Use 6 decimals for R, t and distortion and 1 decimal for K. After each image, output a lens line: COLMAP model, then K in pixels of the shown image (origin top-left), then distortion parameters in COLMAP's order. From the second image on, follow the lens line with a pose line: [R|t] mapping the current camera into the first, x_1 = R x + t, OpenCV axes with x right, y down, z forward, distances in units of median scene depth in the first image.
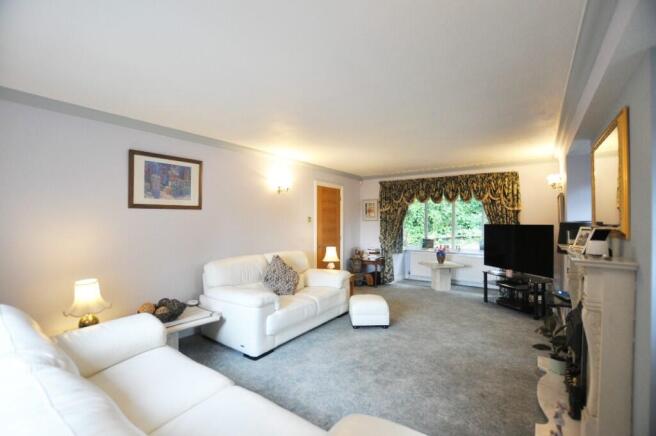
lens RADIAL K [[289.6, 0, 326.5], [0, 289.6, 217.9], [0, 0, 1]] dist [-0.025925, 0.000067]
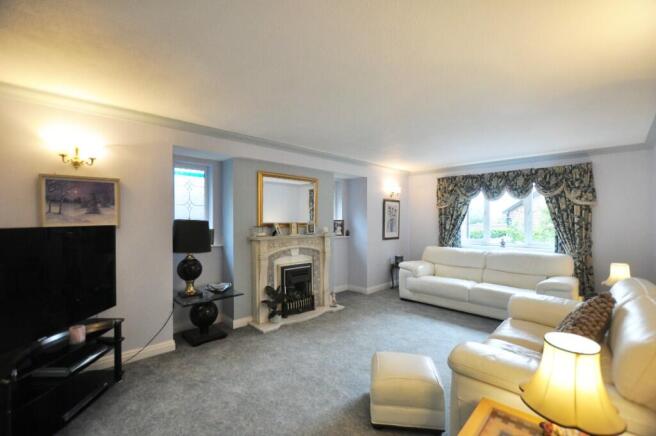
lens RADIAL K [[289.6, 0, 327.7], [0, 289.6, 217.7], [0, 0, 1]] dist [-0.025925, 0.000067]
pose [[-0.985361, -0.000050, 0.170483, 0.210892], [-0.000389, 0.999998, -0.001956, 0.010848], [-0.170482, -0.001994, -0.985359, 1.660470]]
